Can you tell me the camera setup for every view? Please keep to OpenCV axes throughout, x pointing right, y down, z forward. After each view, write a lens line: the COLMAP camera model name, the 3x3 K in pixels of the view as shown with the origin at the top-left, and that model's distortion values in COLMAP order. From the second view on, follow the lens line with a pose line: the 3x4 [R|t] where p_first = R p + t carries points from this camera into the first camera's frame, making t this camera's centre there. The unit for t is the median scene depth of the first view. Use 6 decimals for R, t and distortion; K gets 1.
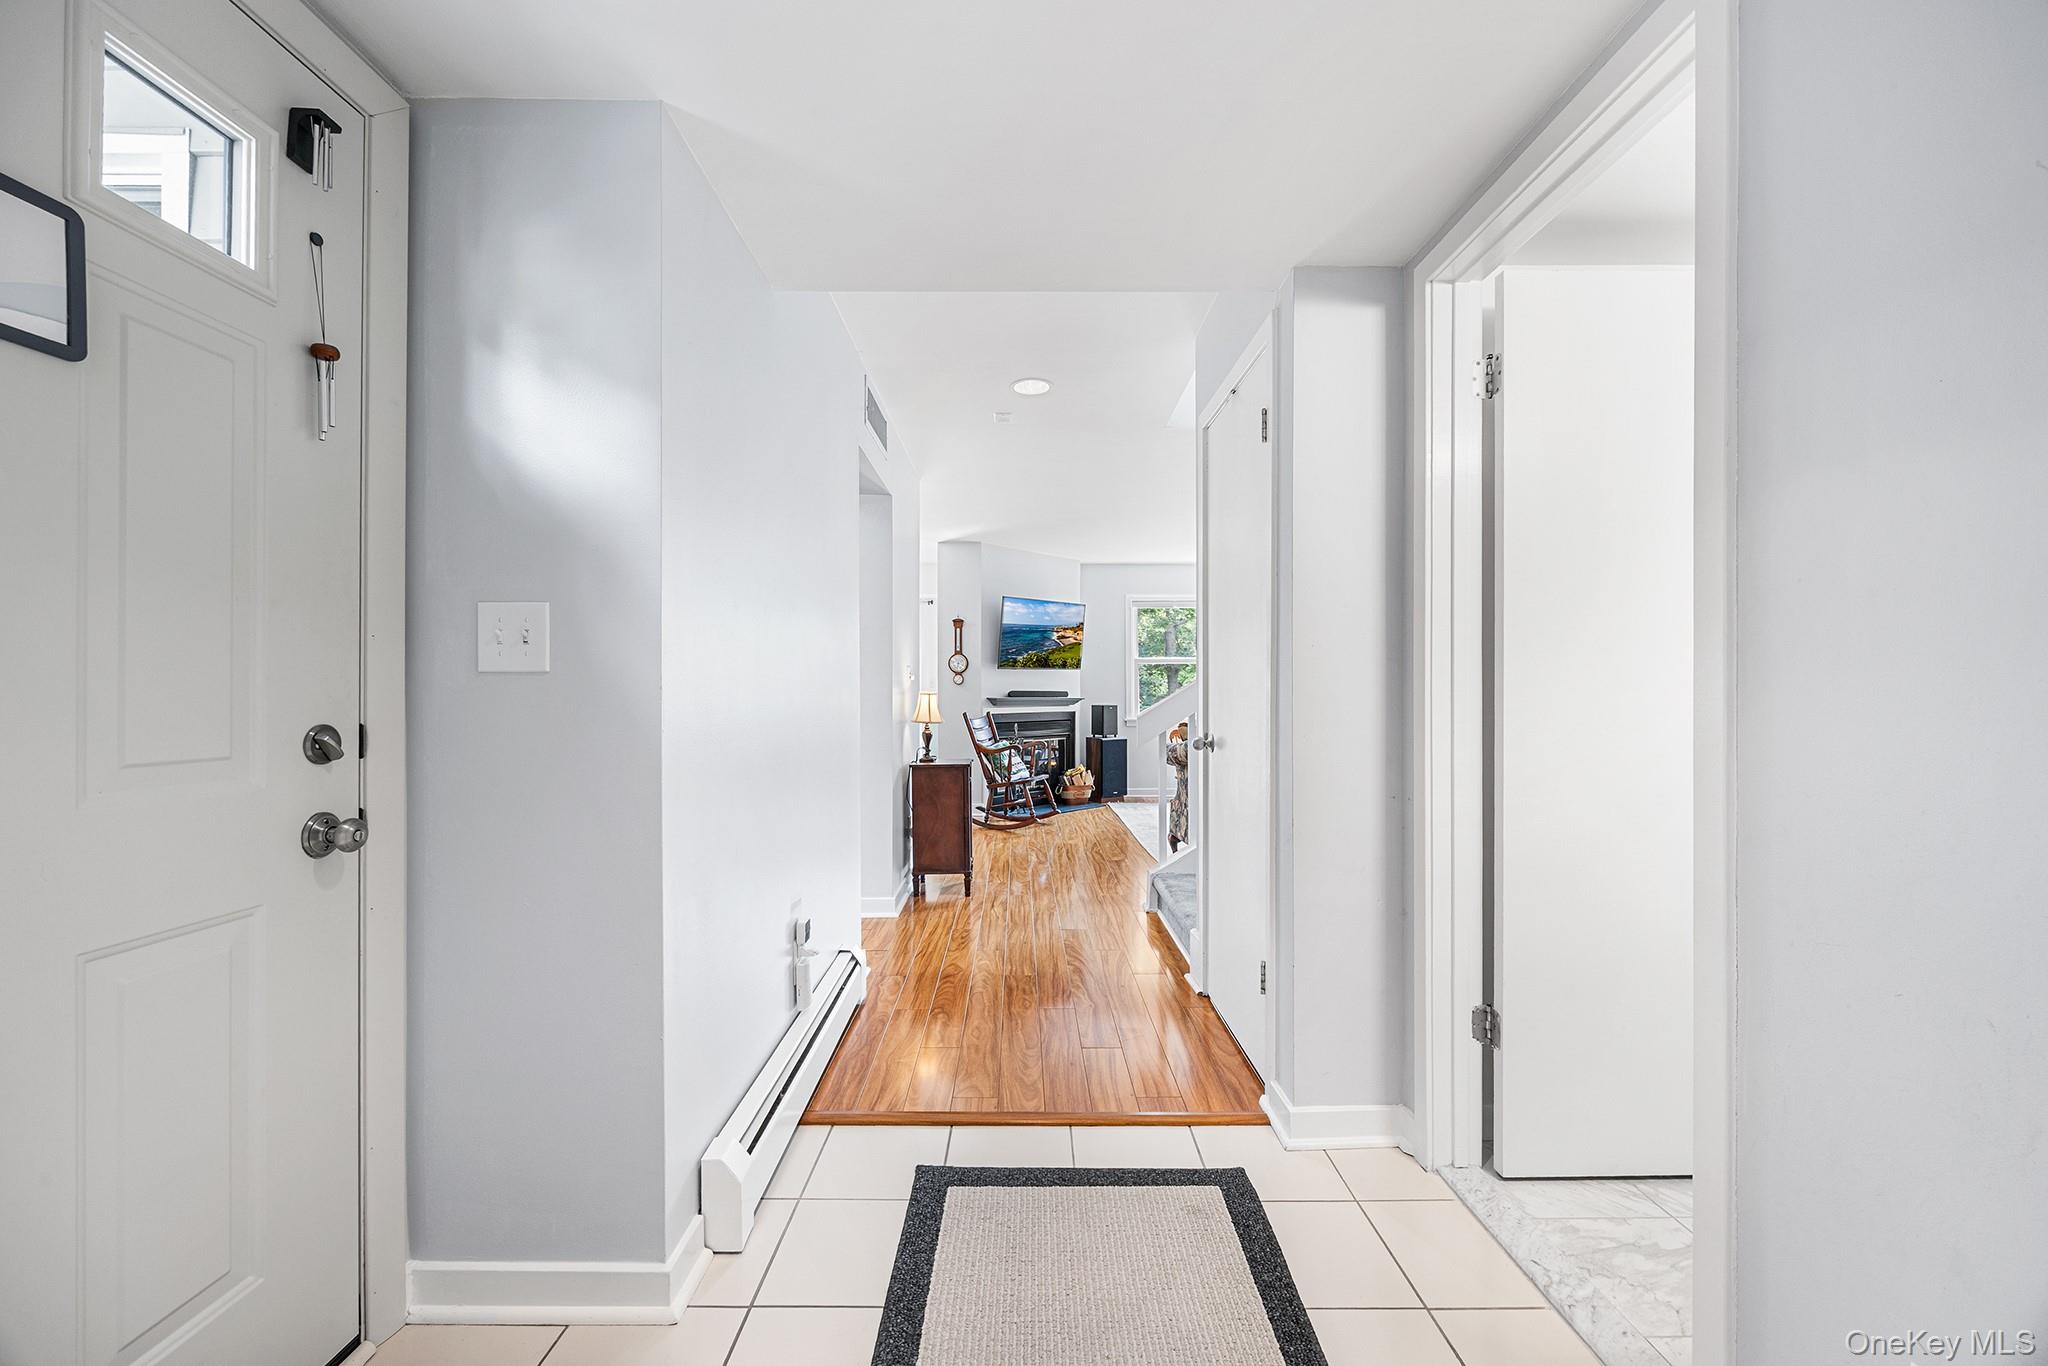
lens RADIAL K [[788.1, 0, 1030.4], [0, 788.1, 711.6], [0, 0, 1]] dist [-0.002192, -0.000506]
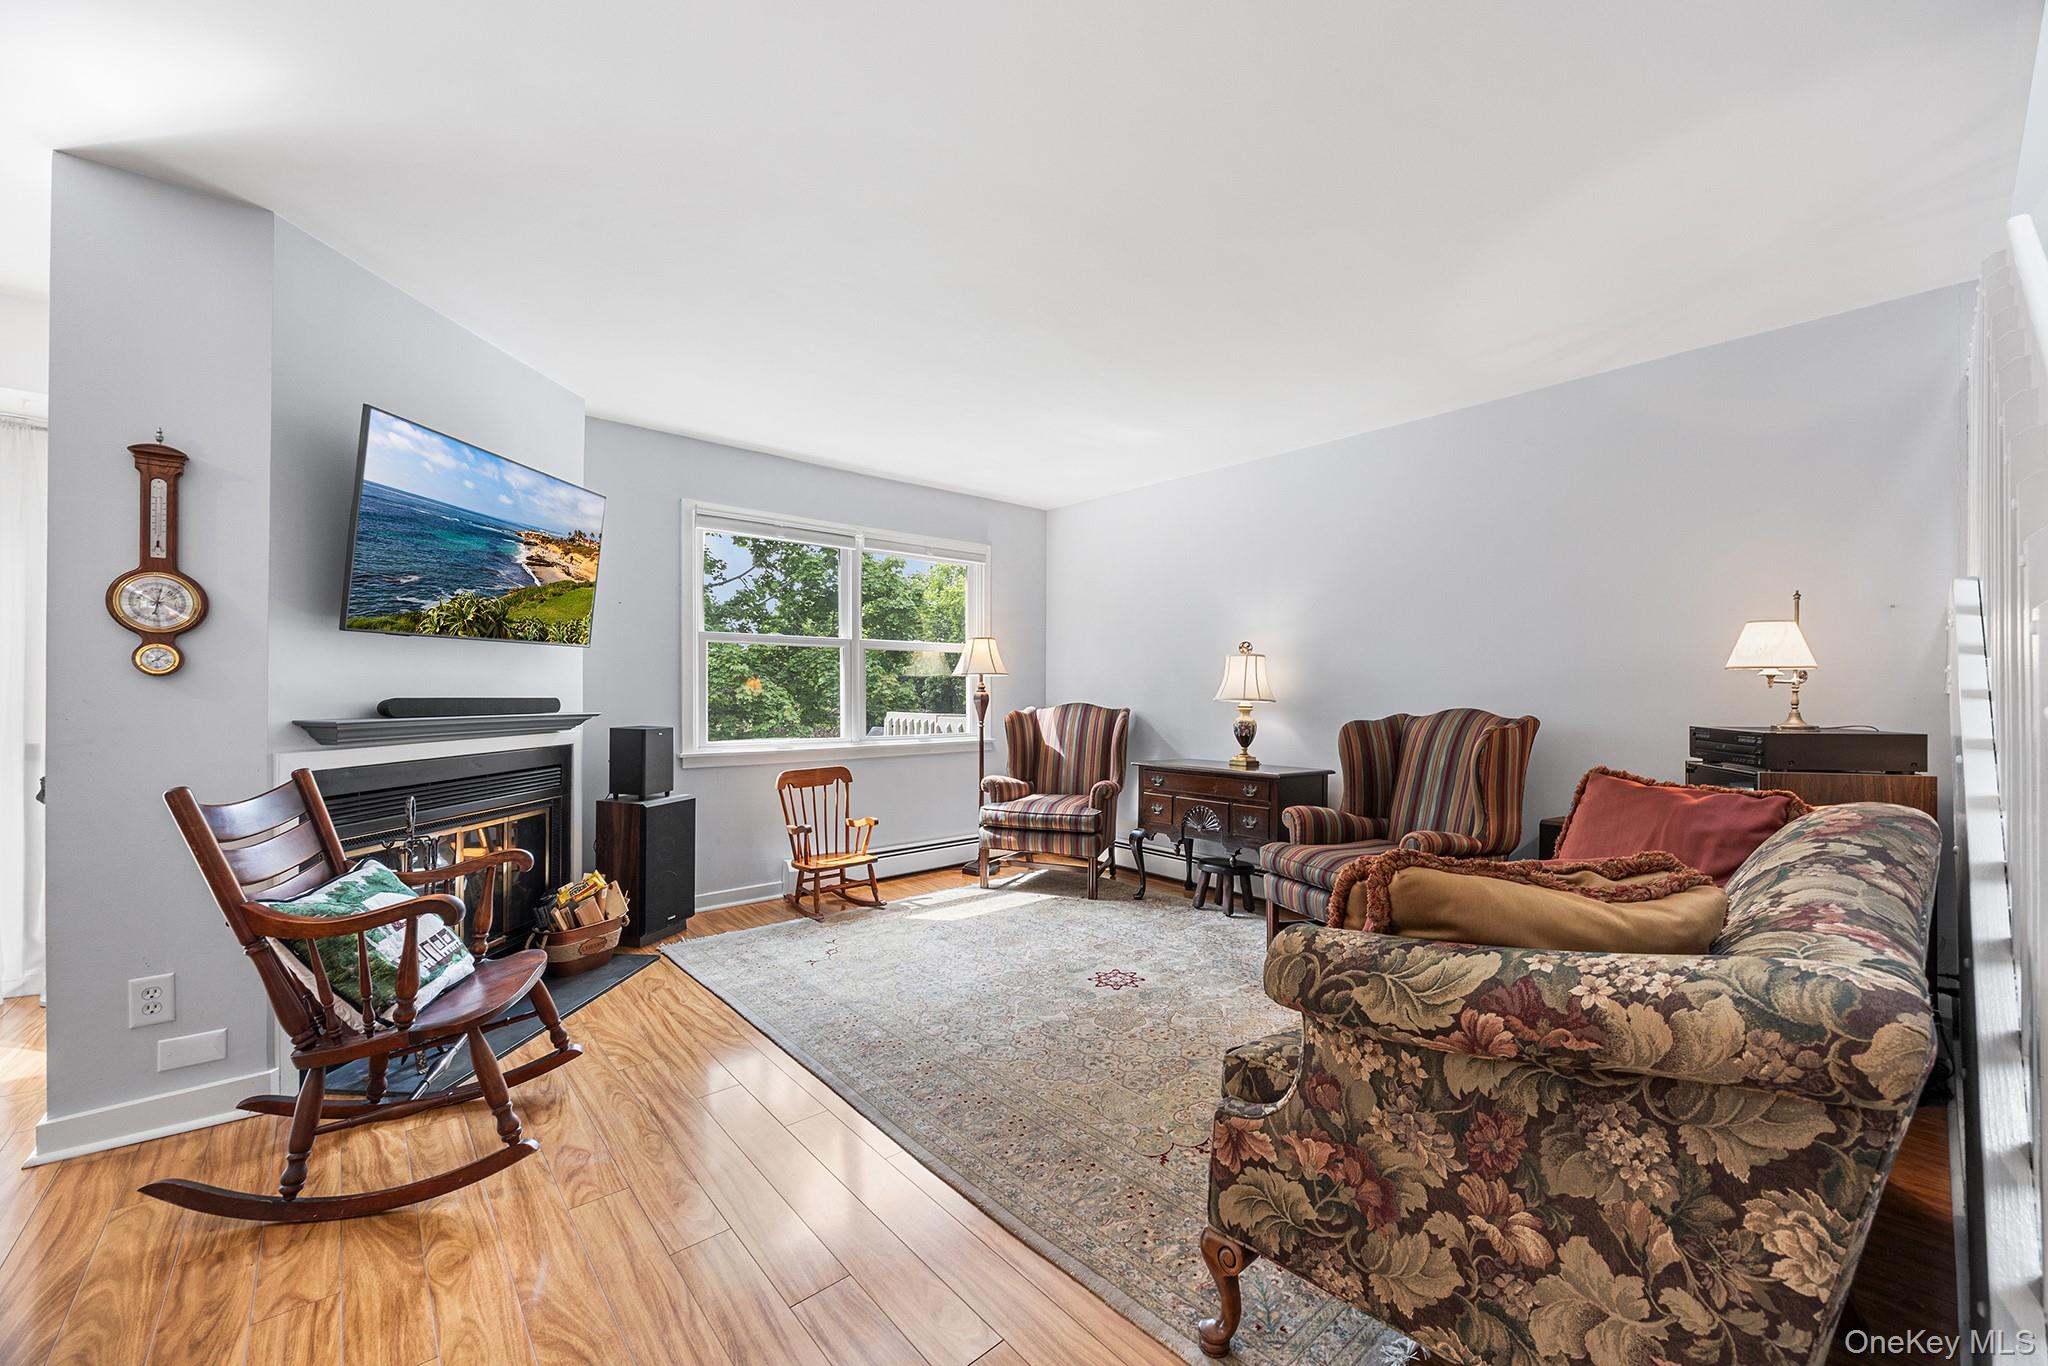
lens RADIAL K [[788.1, 0, 1032.7], [0, 788.1, 689.9], [0, 0, 1]] dist [-0.002192, -0.000506]
pose [[0.756354, 0.006533, 0.654130, -0.037792], [0.011360, 0.999668, -0.023119, -0.019357], [-0.654064, 0.024917, 0.756029, 0.582557]]
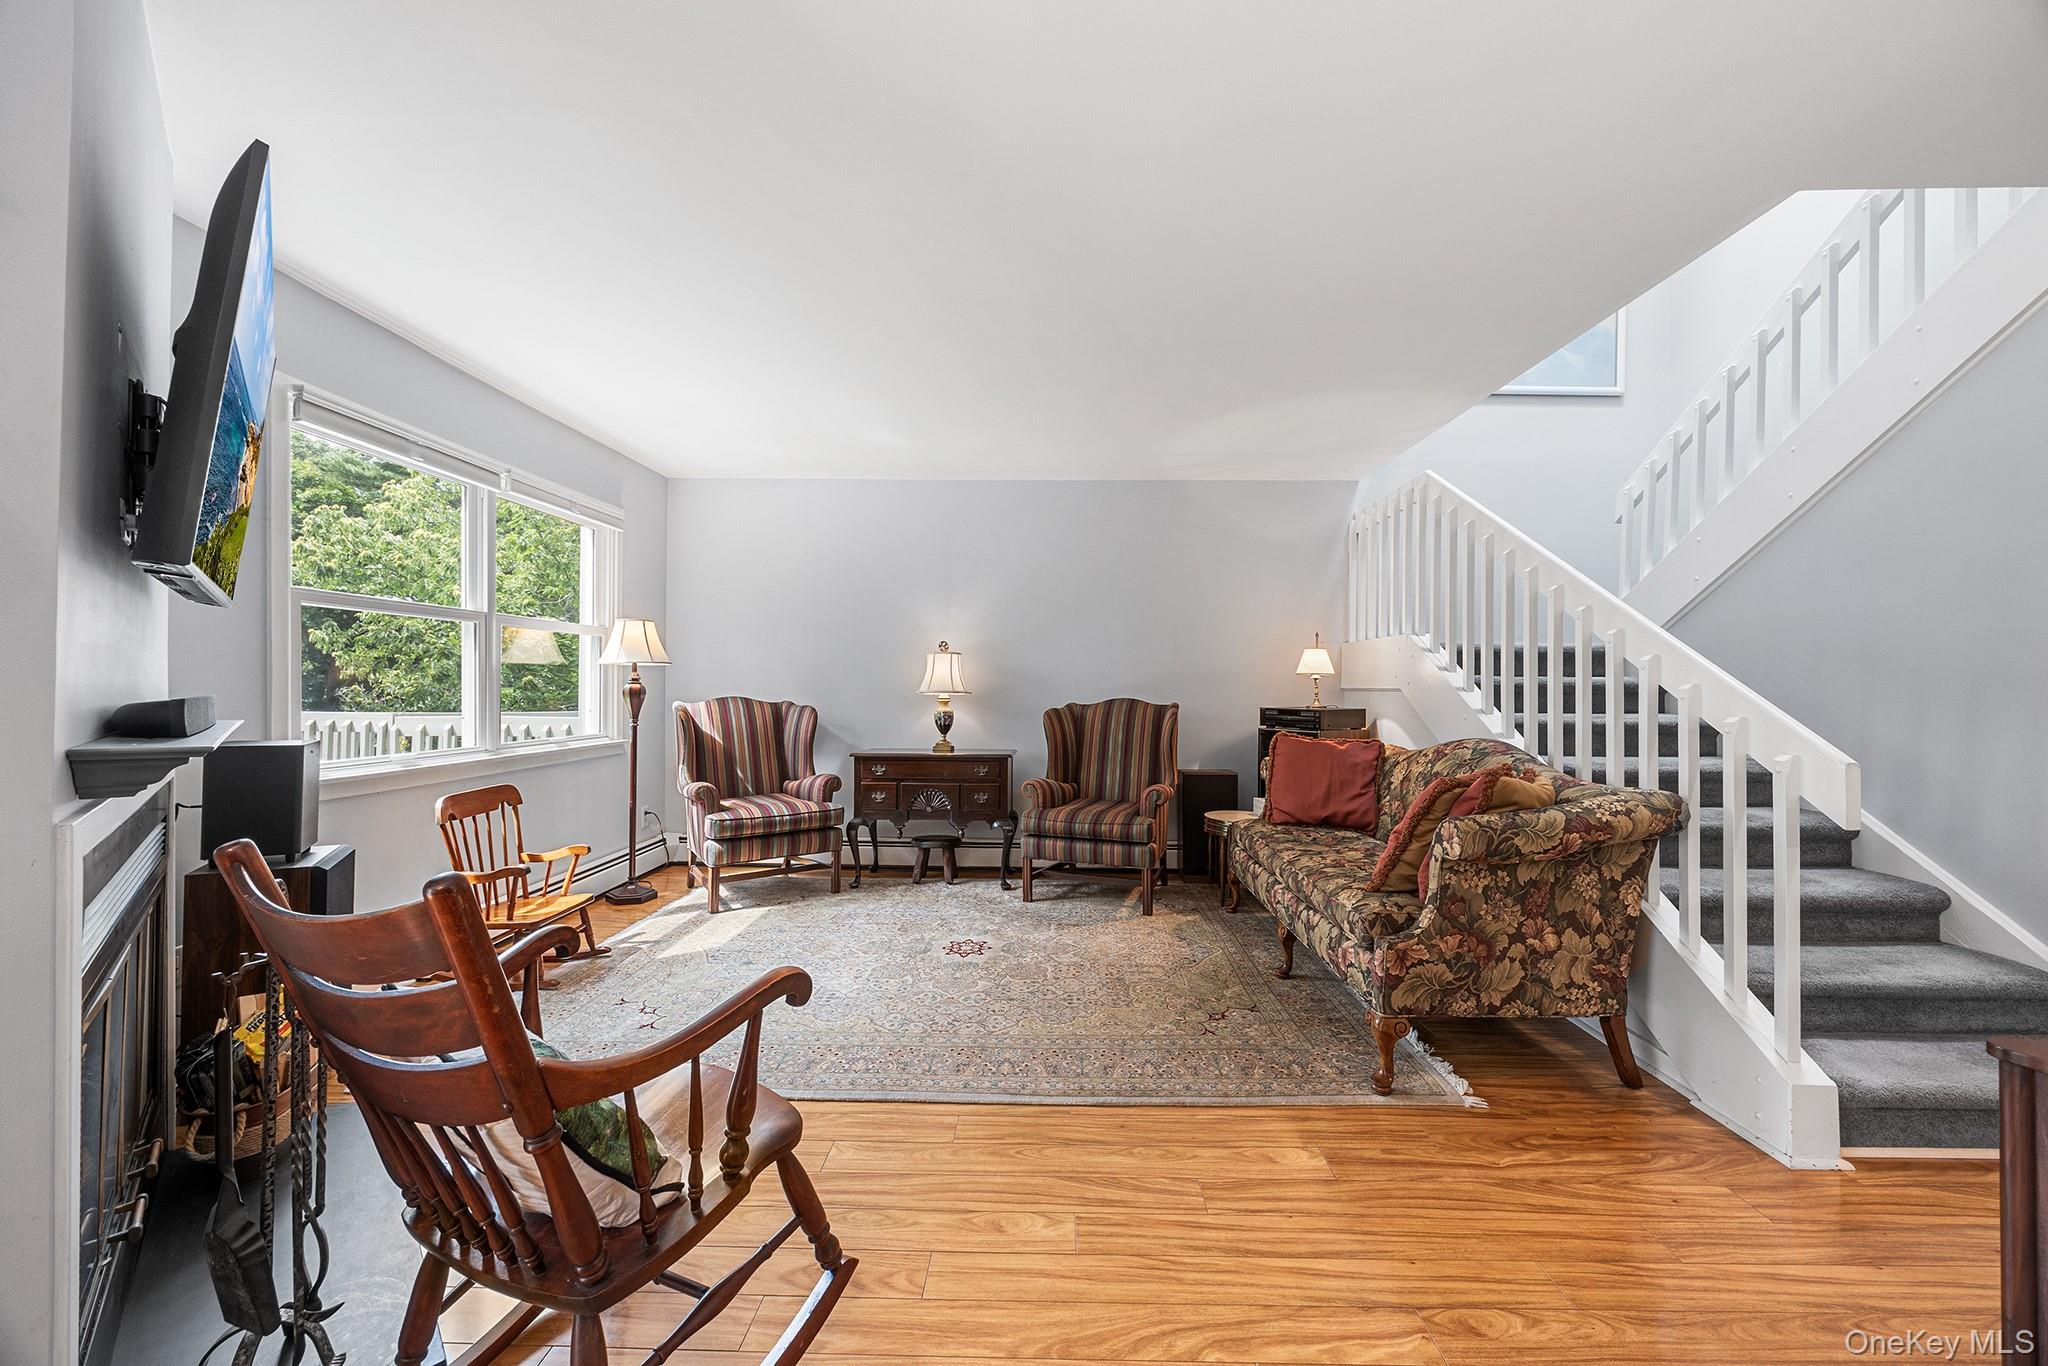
lens RADIAL K [[788.1, 0, 1036.8], [0, 788.1, 682.8], [0, 0, 1]] dist [-0.002192, -0.000506]
pose [[0.028280, 0.008373, 0.999565, -0.195736], [0.018413, 0.999791, -0.008896, -0.024691], [-0.999430, 0.018656, 0.028120, 0.828966]]
